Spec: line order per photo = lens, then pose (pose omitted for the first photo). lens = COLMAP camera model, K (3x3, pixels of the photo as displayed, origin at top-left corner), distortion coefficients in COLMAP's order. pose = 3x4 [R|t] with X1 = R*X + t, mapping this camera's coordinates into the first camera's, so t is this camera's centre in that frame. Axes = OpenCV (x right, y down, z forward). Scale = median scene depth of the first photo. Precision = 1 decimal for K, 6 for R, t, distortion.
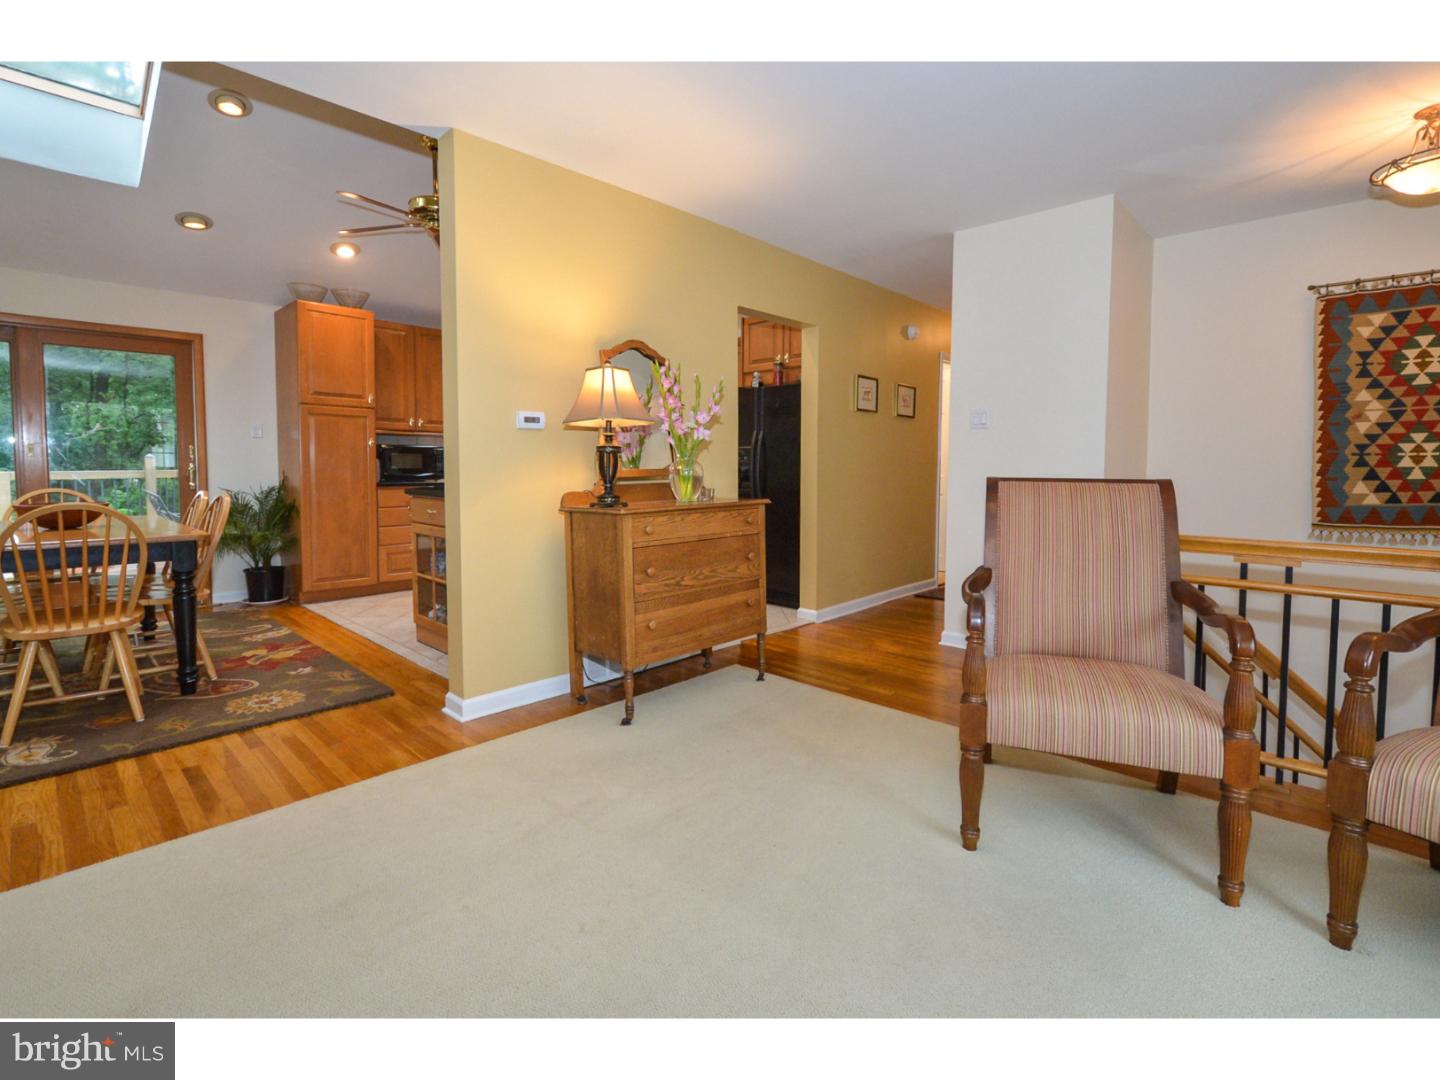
lens RADIAL K [[658.1, 0, 711.0], [0, 658.1, 498.4], [0, 0, 1]] dist [-0.001361, -0.002980]
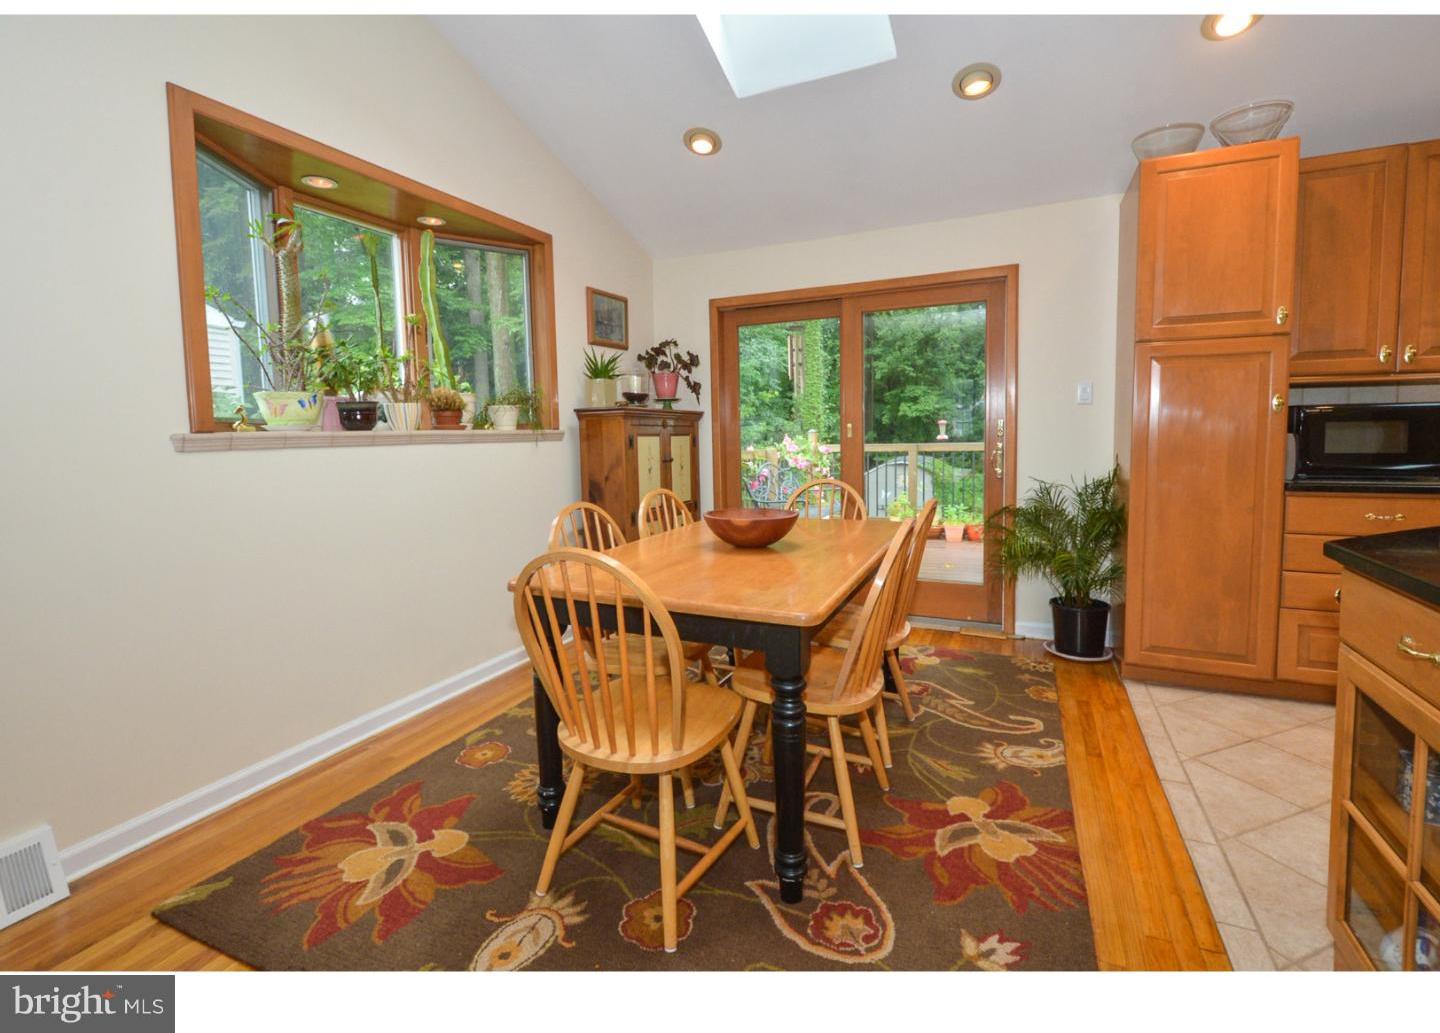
lens RADIAL K [[661.1, 0, 718.4], [0, 661.1, 474.8], [0, 0, 1]] dist [0.001570, -0.004786]
pose [[0.341085, 0.053860, -0.938488, -0.320078], [-0.028034, 0.998496, 0.047115, -0.072273], [0.939614, 0.010239, 0.342082, 0.736395]]
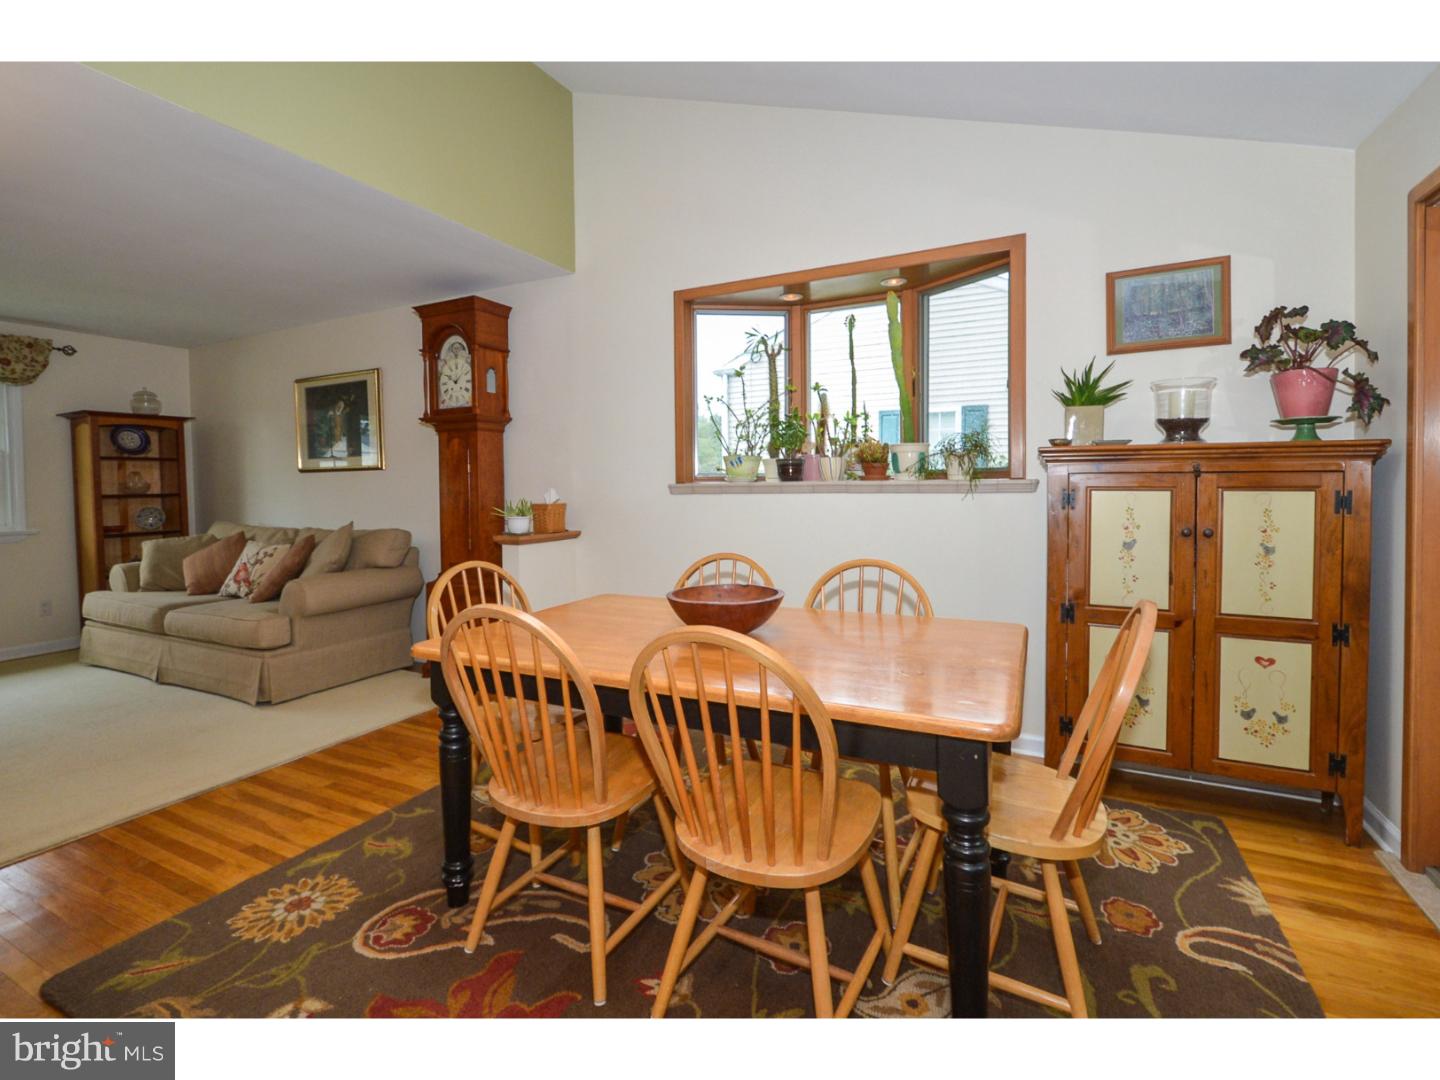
lens RADIAL K [[658.1, 0, 714.8], [0, 658.1, 499.8], [0, 0, 1]] dist [-0.001361, -0.002980]
pose [[-0.954848, 0.010282, -0.296916, -0.783975], [-0.010602, 0.997585, 0.068640, -0.114295], [0.296905, 0.068689, -0.952433, 1.512574]]
